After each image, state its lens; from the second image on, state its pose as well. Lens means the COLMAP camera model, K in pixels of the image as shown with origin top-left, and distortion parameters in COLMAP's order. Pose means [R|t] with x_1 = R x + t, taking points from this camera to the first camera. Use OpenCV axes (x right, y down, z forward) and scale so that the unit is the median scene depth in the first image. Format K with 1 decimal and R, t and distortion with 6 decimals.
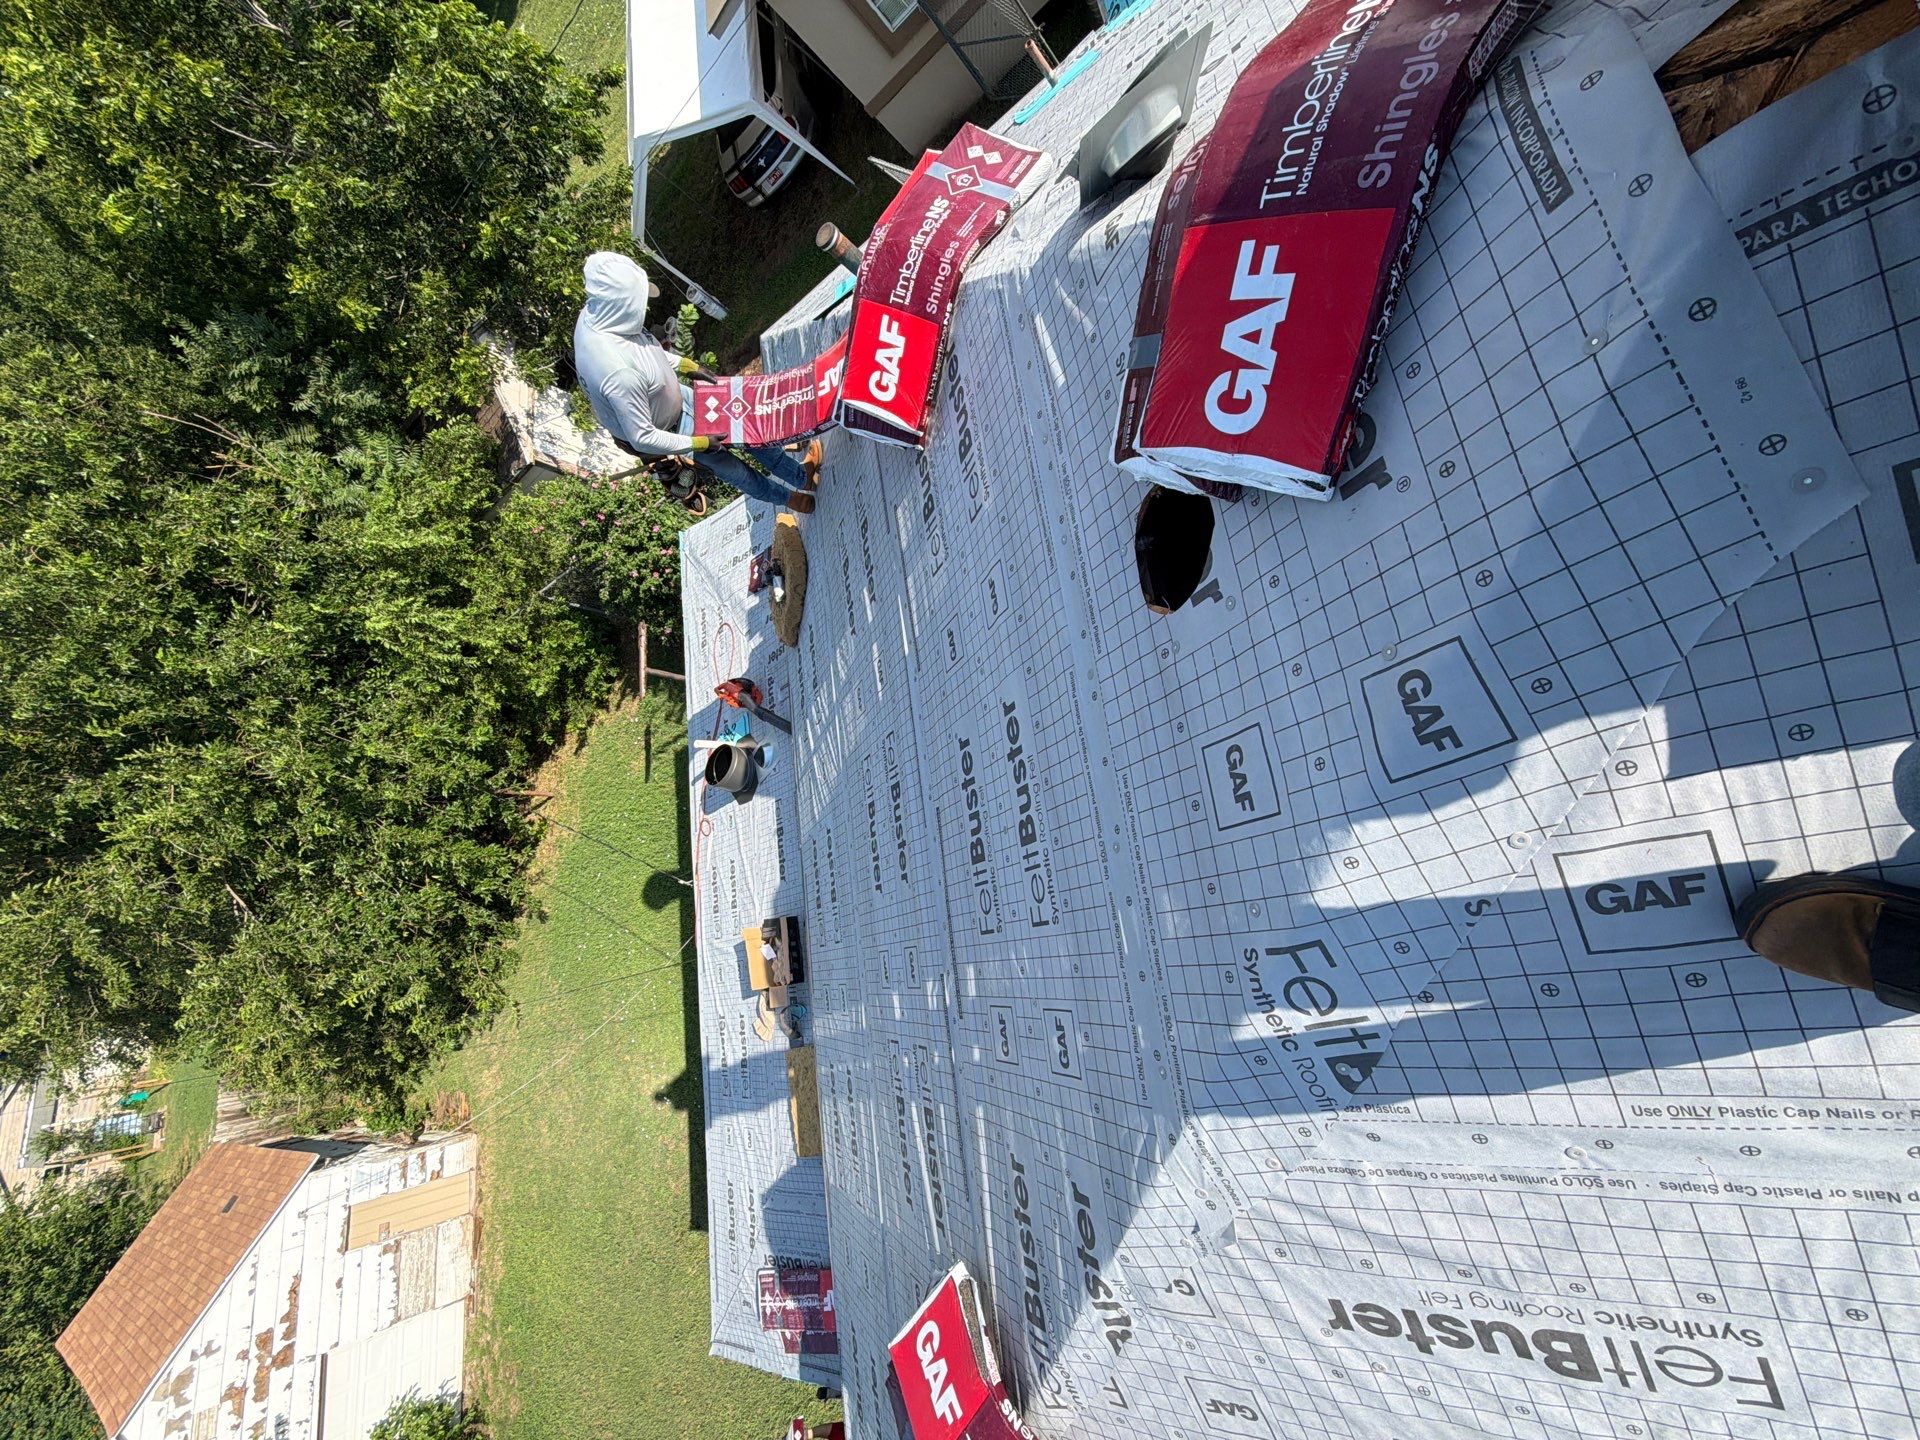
lens RADIAL K [[763.3, 0, 960.0], [0, 763.3, 720.0], [0, 0, 1]] dist [-0.000223, 0.000082]
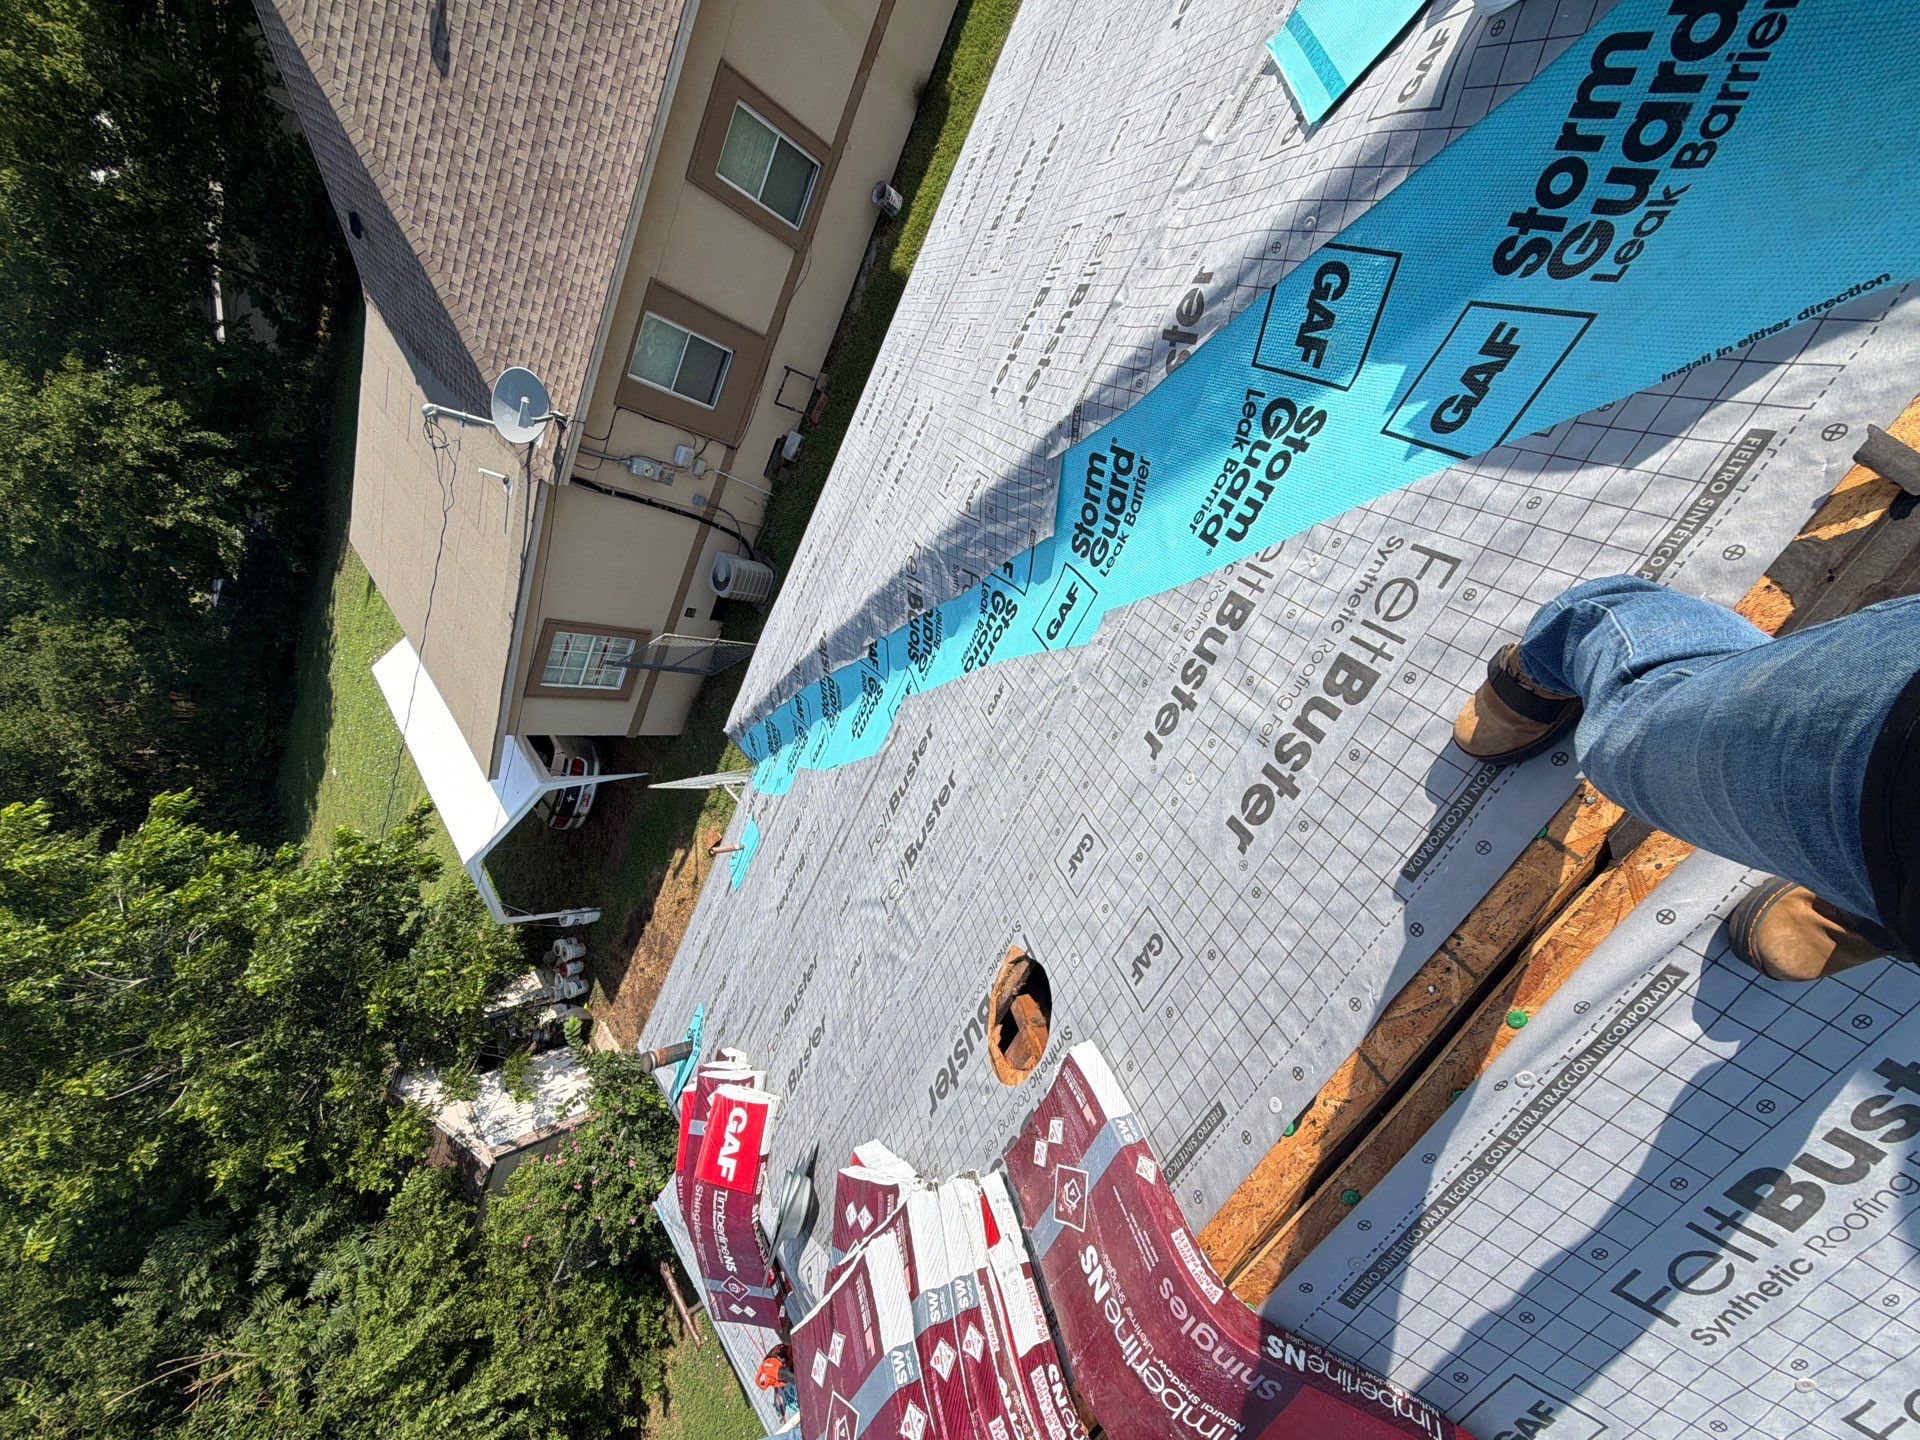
lens RADIAL K [[763.3, 0, 960.0], [0, 763.3, 720.0], [0, 0, 1]] dist [-0.000223, 0.000082]
pose [[0.812676, -0.562391, 0.152560, 0.119602], [0.579988, 0.755350, -0.305057, -0.121807], [0.056325, 0.336395, 0.940035, -0.111192]]
